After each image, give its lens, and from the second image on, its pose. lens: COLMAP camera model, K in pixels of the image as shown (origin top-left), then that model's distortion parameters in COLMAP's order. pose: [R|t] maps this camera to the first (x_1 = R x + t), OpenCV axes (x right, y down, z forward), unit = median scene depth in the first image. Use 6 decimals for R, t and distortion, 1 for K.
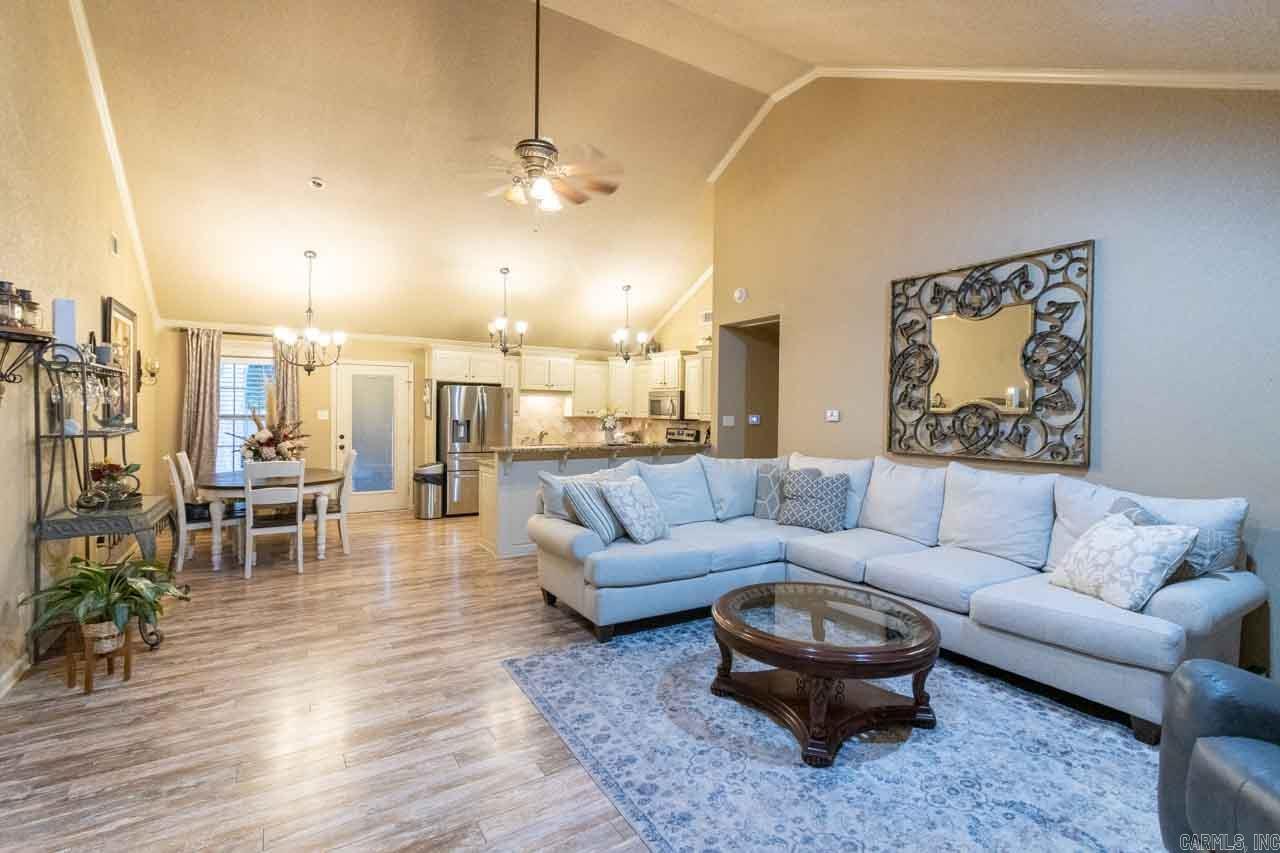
lens RADIAL K [[588.2, 0, 638.9], [0, 588.2, 421.8], [0, 0, 1]] dist [-0.005158, 0.000133]
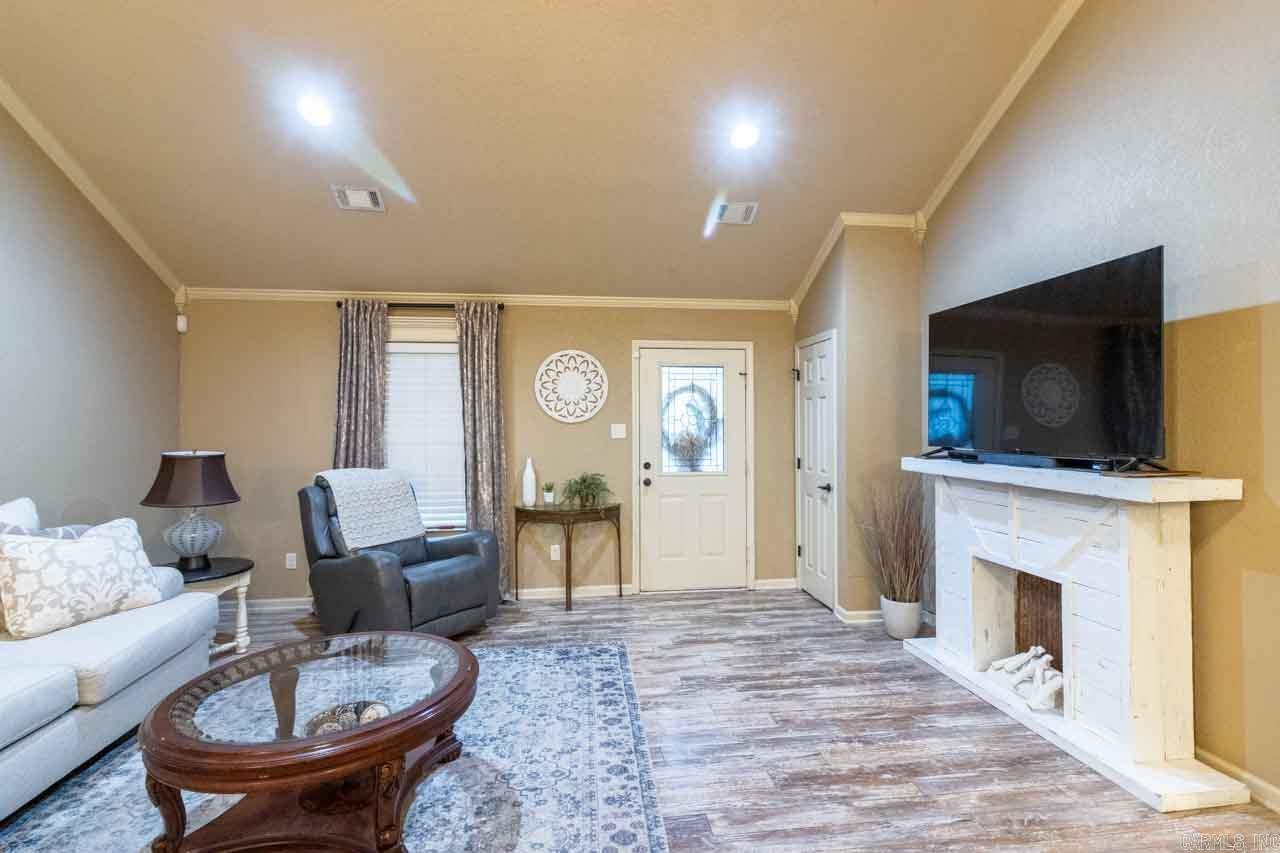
lens RADIAL K [[588.2, 0, 645.5], [0, 588.2, 423.9], [0, 0, 1]] dist [-0.005158, 0.000133]
pose [[-0.911568, -0.003888, 0.411131, -0.276167], [0.002589, 0.999881, 0.015197, -0.007364], [-0.411141, 0.014917, -0.911449, 1.152705]]
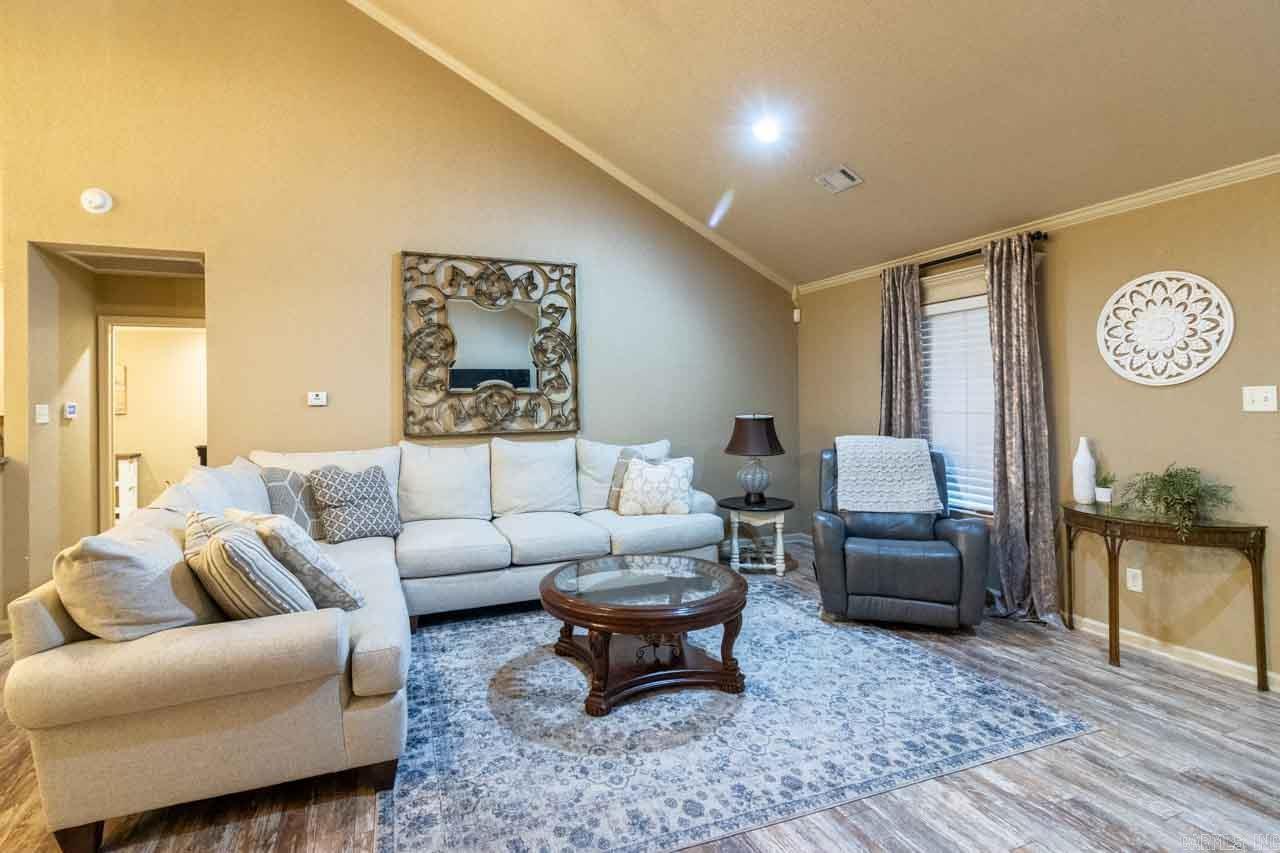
lens RADIAL K [[617.4, 0, 607.5], [0, 617.4, 401.4], [0, 0, 1]] dist [-0.001200, -0.000621]
pose [[0.185277, -0.014690, 0.982577, -0.597938], [0.032780, 0.999424, 0.008760, -0.001999], [-0.982139, 0.030586, 0.185652, 0.648970]]
